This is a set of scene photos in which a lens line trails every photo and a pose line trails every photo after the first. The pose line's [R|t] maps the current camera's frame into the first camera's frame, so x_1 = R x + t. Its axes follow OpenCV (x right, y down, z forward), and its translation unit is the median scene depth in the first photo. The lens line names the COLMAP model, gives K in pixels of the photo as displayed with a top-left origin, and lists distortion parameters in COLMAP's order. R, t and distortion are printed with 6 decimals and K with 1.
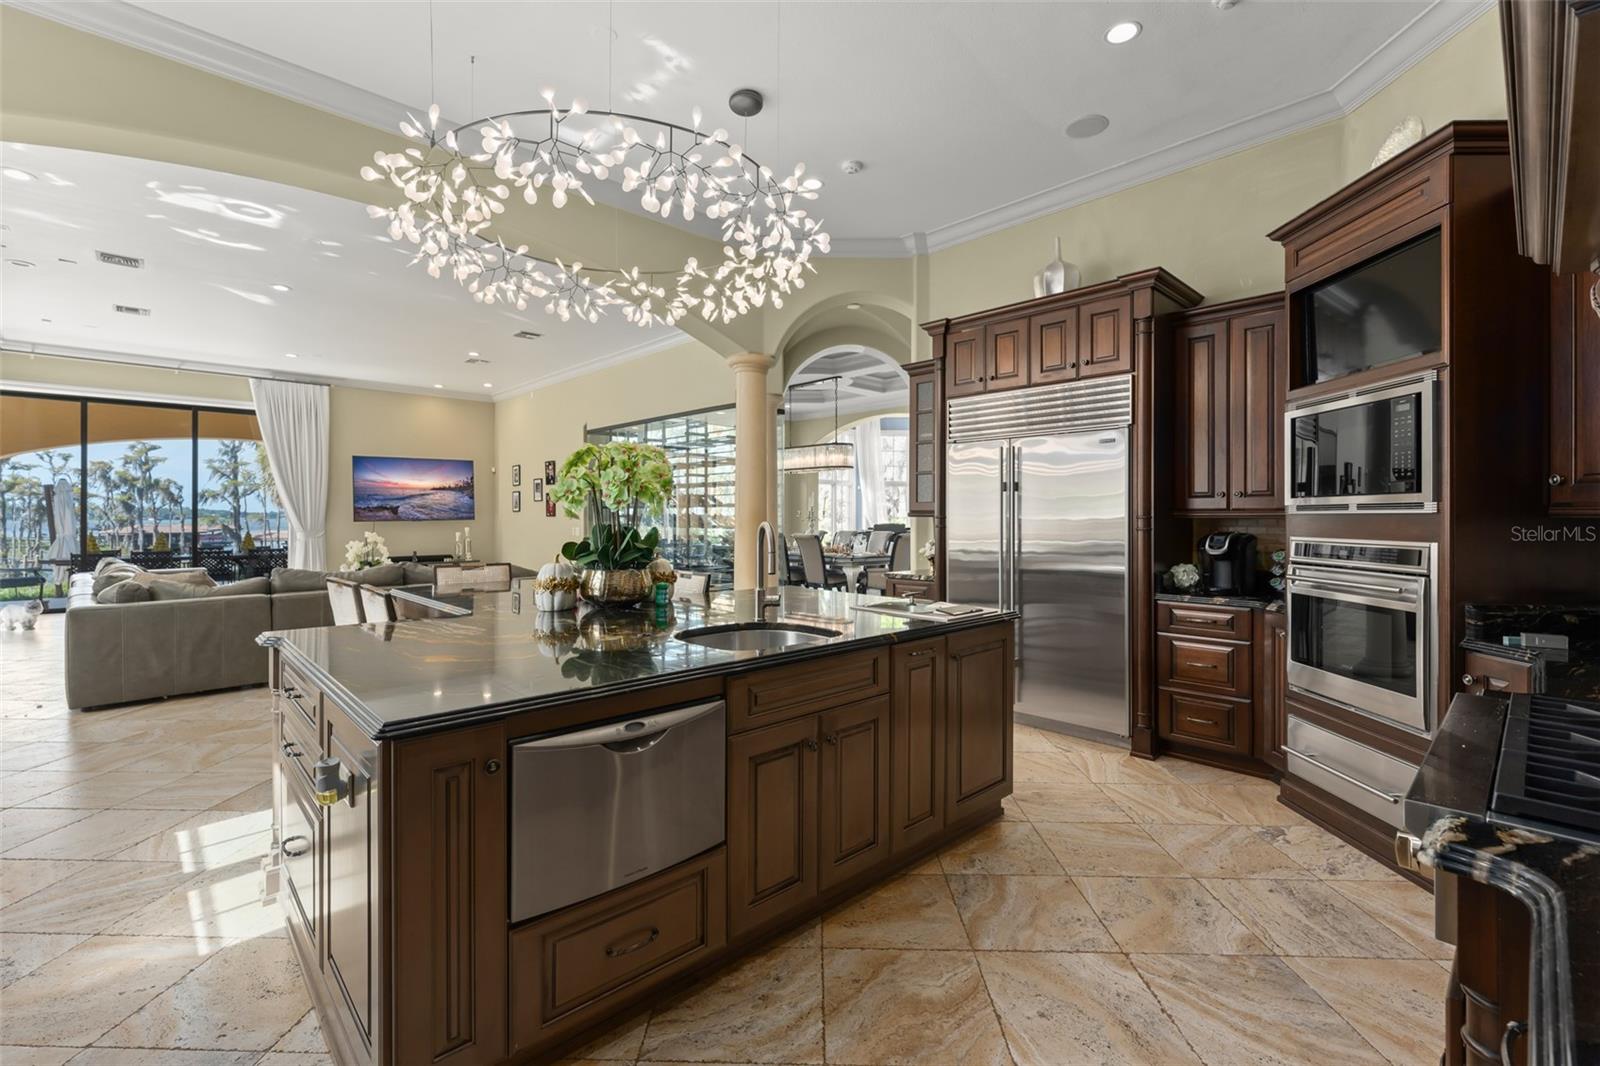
lens RADIAL K [[692.8, 0, 792.8], [0, 692.8, 519.4], [0, 0, 1]] dist [-0.002606, -0.000488]
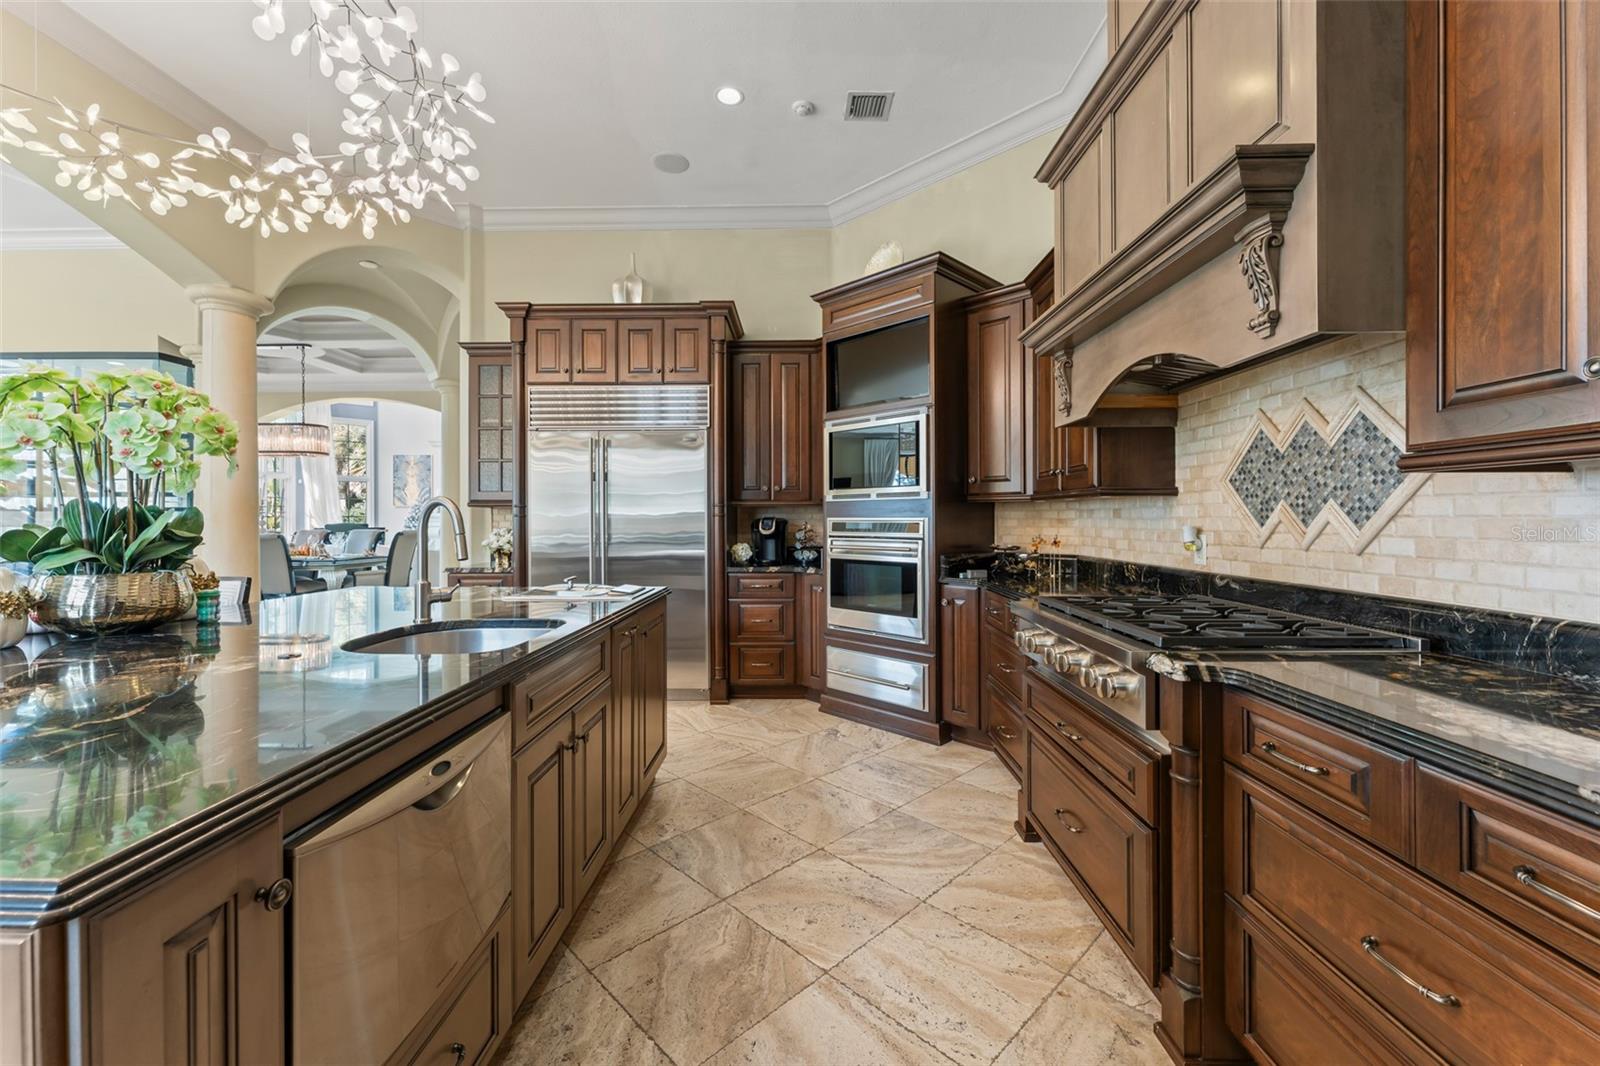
lens RADIAL K [[634.6, 0, 791.7], [0, 634.6, 520.1], [0, 0, 1]] dist [-0.001171, -0.000307]
pose [[0.700581, -0.005447, 0.713552, -0.192050], [0.006454, 0.999978, 0.001297, 0.022044], [-0.713544, 0.003697, 0.700601, 0.131075]]
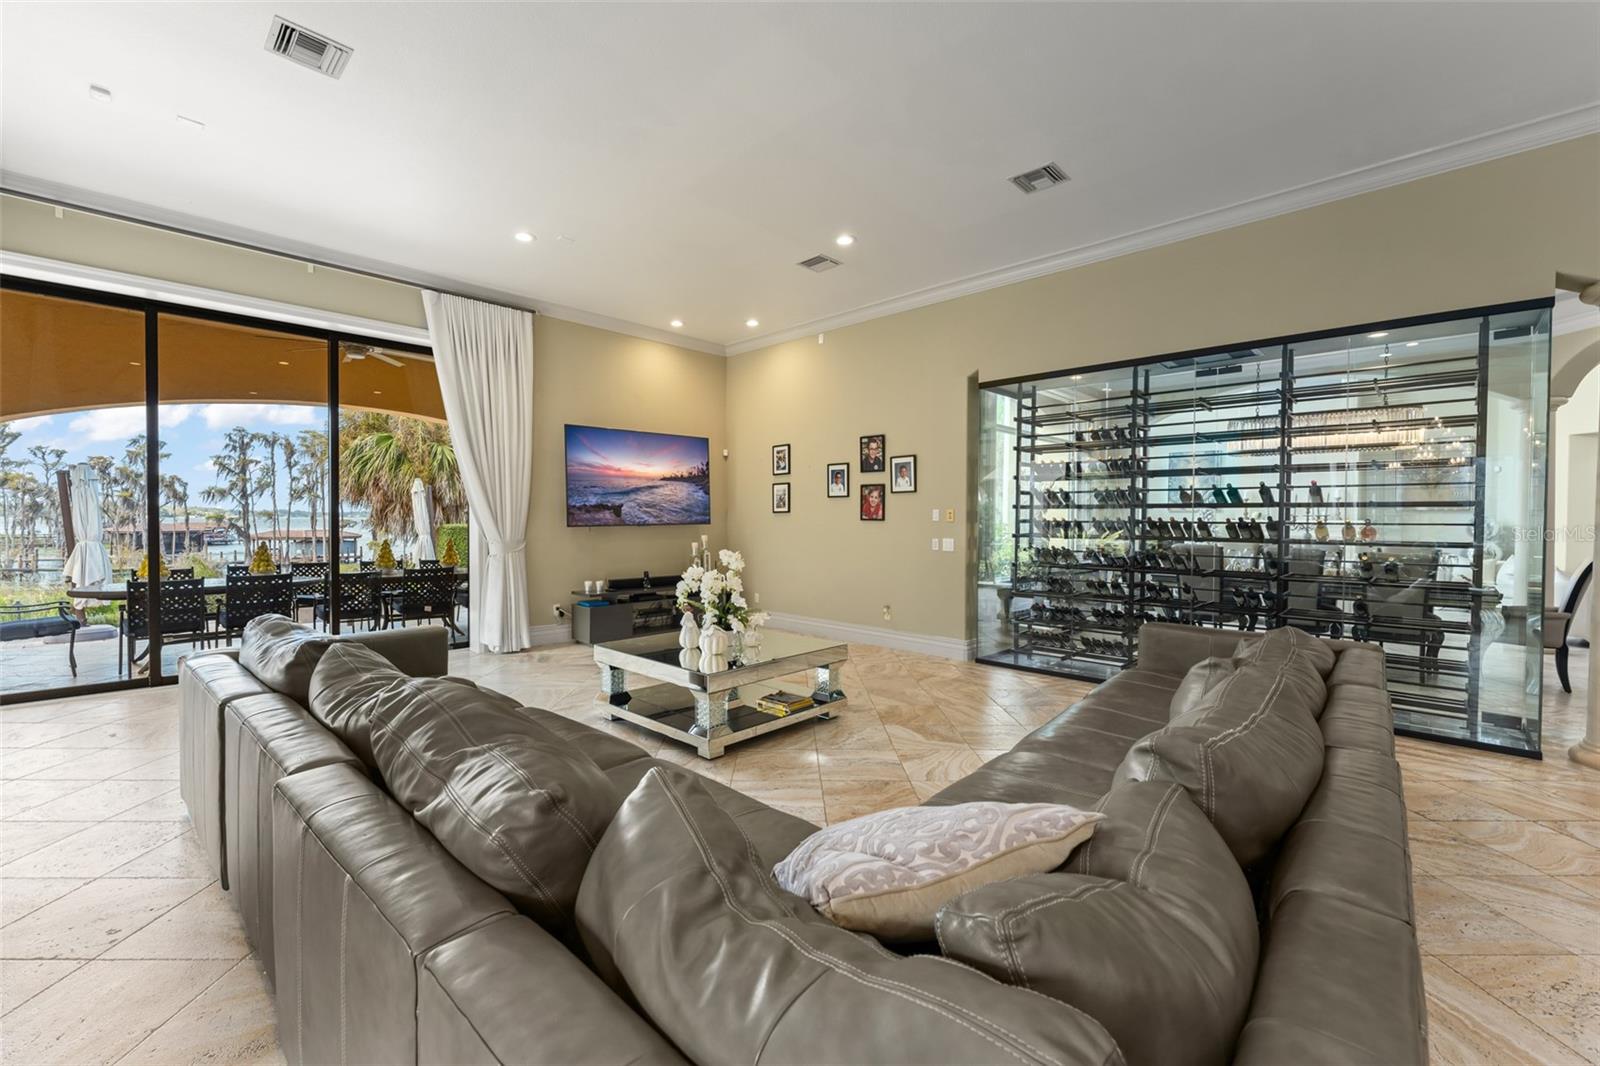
lens RADIAL K [[652.5, 0, 792.7], [0, 652.5, 532.3], [0, 0, 1]] dist [-0.002251, 0.000254]
pose [[0.999396, 0.004238, 0.034491, -1.296534], [-0.004894, 0.999809, 0.018946, -0.013348], [-0.034404, -0.019103, 0.999225, 1.122977]]
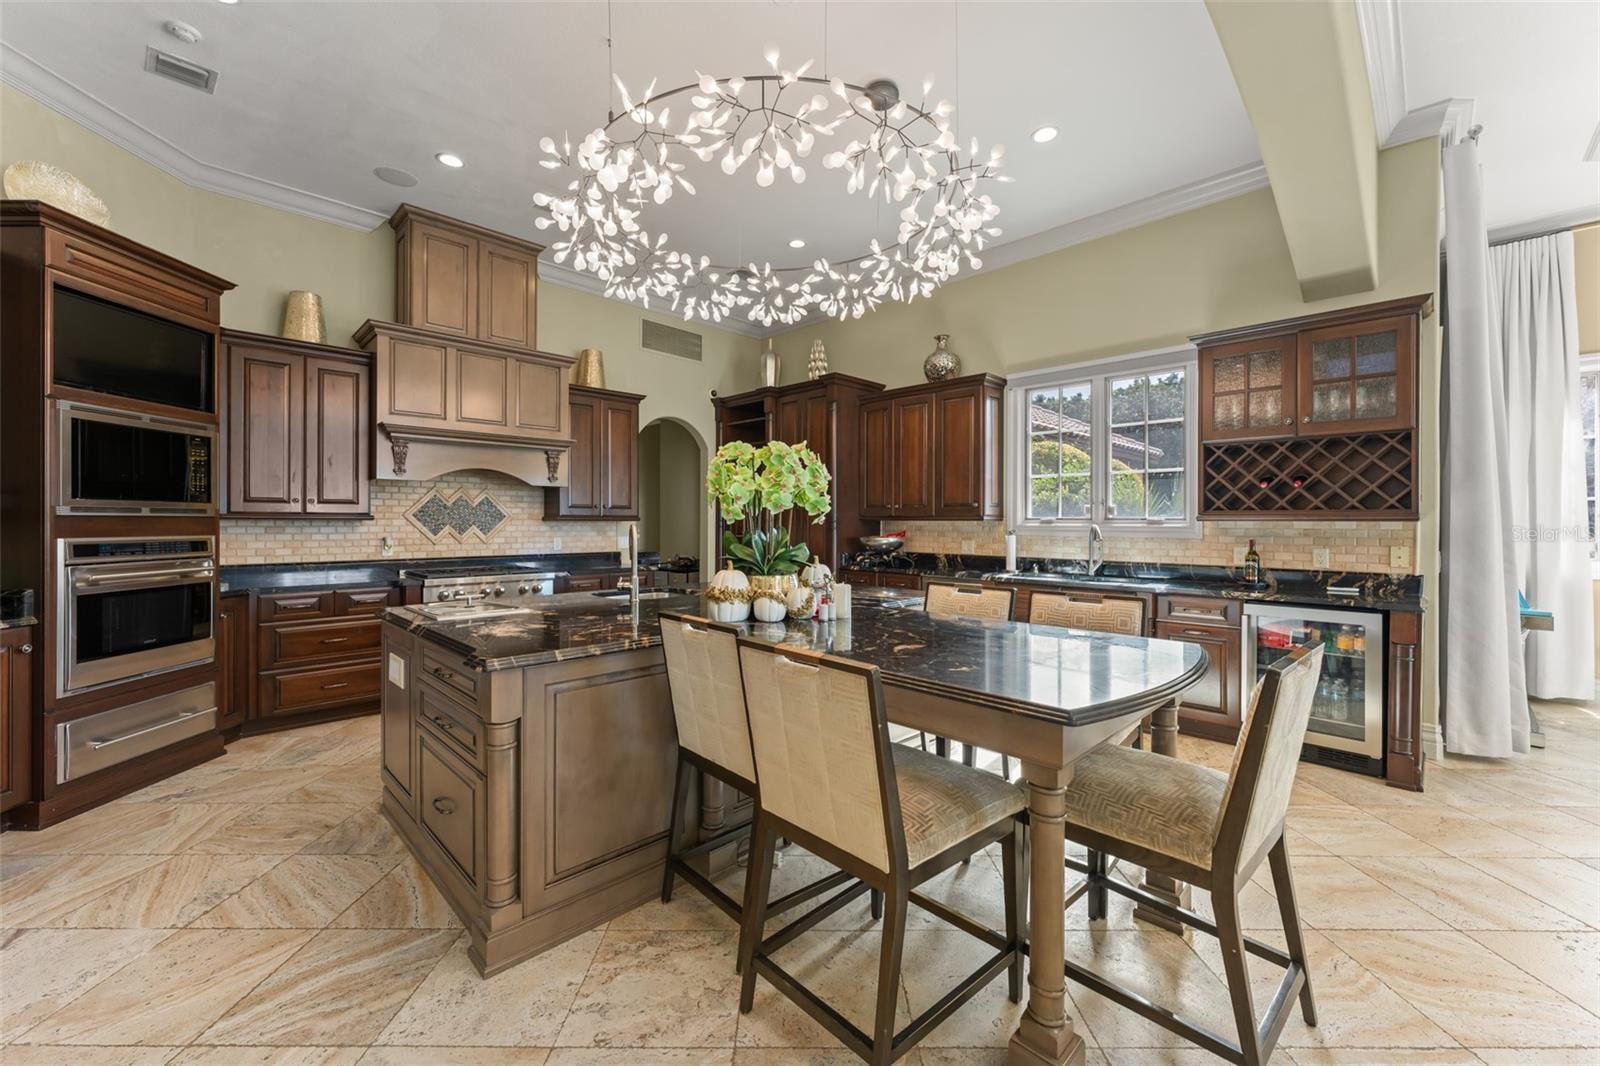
lens RADIAL K [[634.6, 0, 798.2], [0, 634.6, 525.5], [0, 0, 1]] dist [-0.001171, -0.000307]
pose [[-0.999647, -0.004503, -0.026165, -0.226407], [-0.004740, 0.999948, 0.009001, -0.005008], [0.026123, 0.009122, -0.999617, 1.538185]]
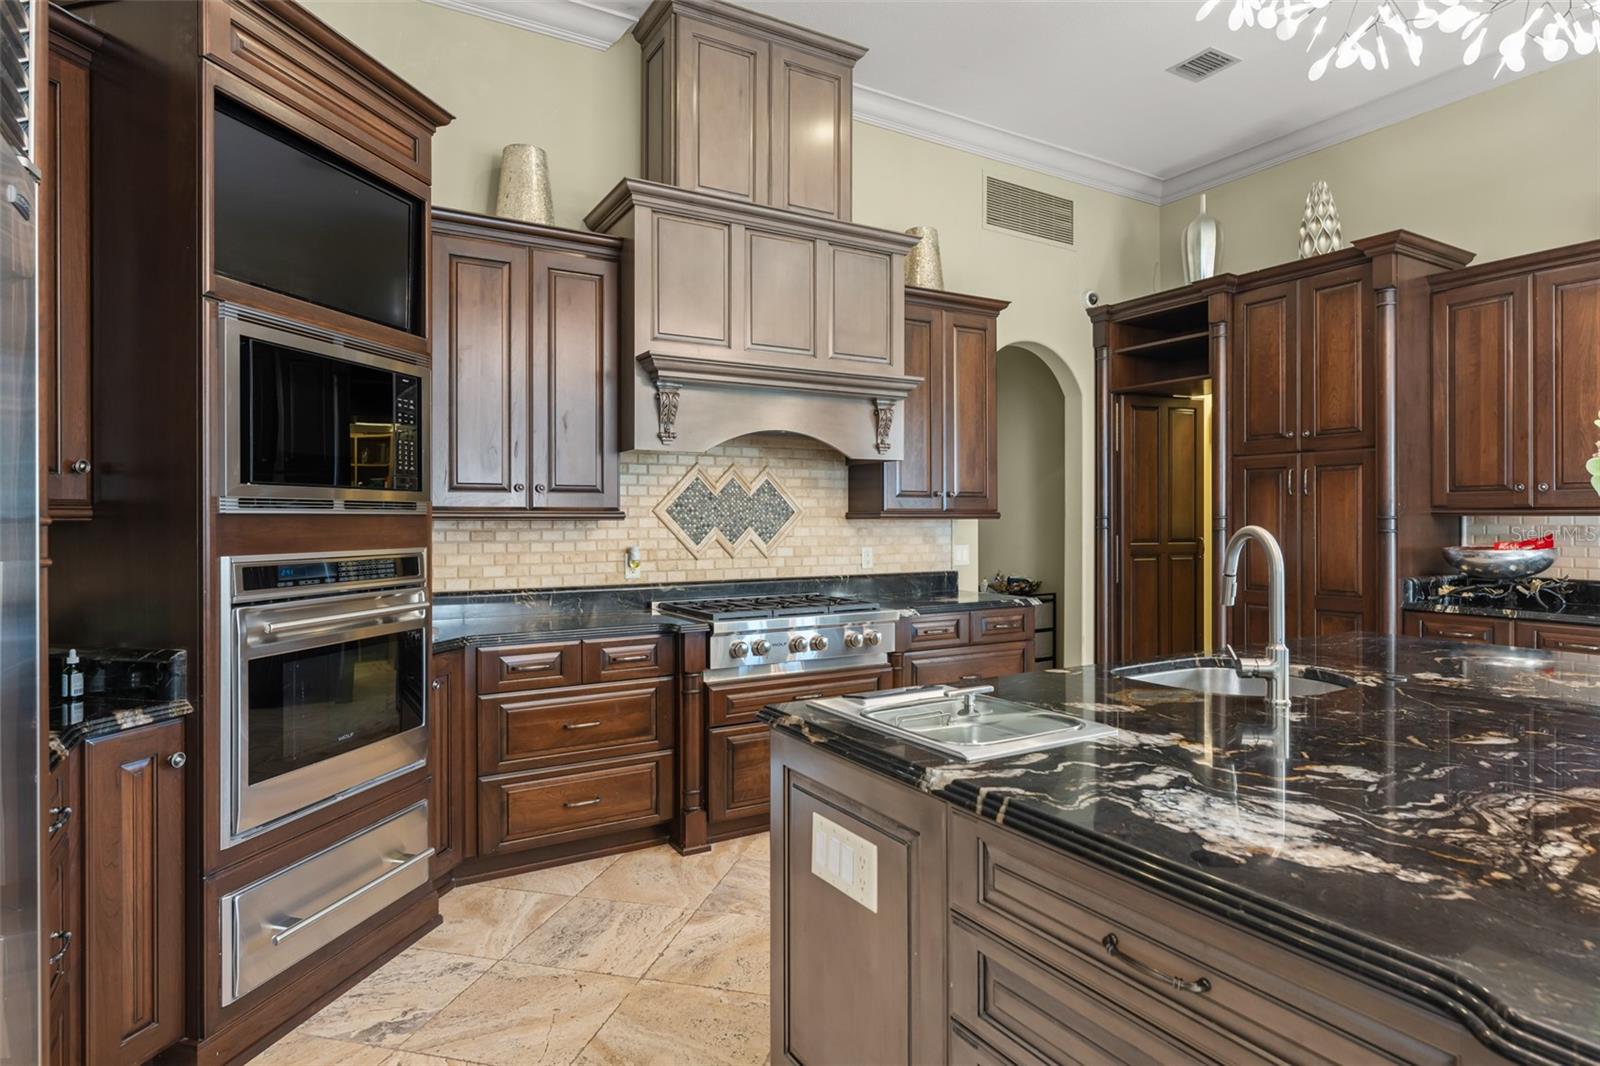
lens RADIAL K [[875.2, 0, 799.0], [0, 875.2, 523.6], [0, 0, 1]] dist [-0.001584, -0.003564]
pose [[-0.976259, -0.001407, 0.216604, 0.123463], [0.000618, 0.999957, 0.009282, -0.004983], [-0.216608, 0.009195, -0.976215, 1.252635]]
